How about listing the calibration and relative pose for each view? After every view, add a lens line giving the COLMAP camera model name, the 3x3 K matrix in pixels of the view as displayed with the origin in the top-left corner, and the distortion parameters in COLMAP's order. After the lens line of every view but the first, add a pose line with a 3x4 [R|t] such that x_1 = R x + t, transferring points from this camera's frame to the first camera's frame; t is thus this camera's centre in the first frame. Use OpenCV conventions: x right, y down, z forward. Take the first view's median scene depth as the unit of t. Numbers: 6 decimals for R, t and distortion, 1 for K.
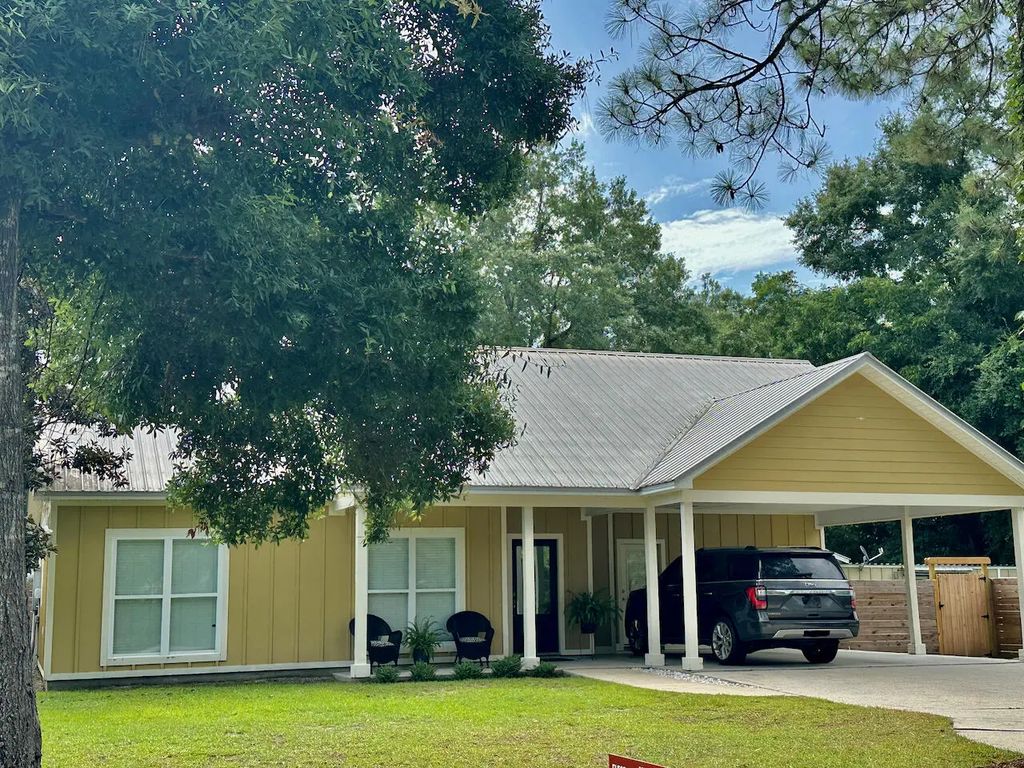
lens RADIAL K [[1317.0, 0, 512.0], [0, 1317.0, 384.0], [0, 0, 1]] dist [0.141824, -0.266563]
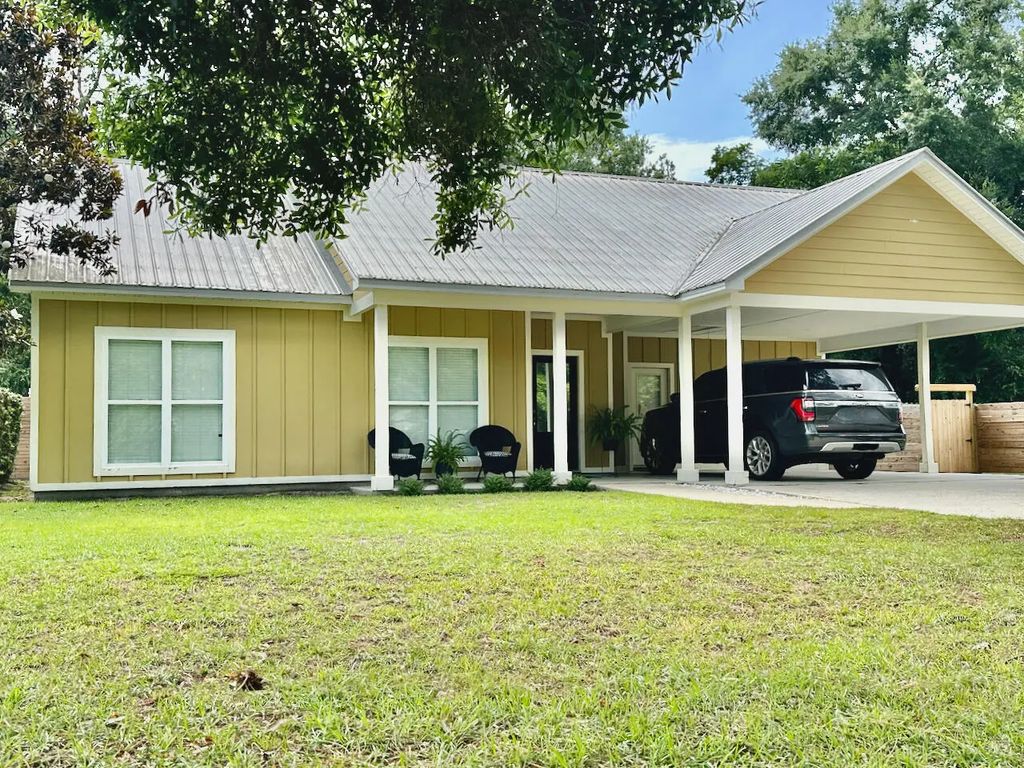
lens RADIAL K [[1136.9, 0, 512.0], [0, 1136.9, 384.0], [0, 0, 1]] dist [0.156144, -0.474946]
pose [[0.999766, 0.003018, 0.021425, -0.038295], [-0.005391, 0.993738, 0.111606, 0.054346], [-0.020954, -0.111695, 0.993522, 0.204417]]
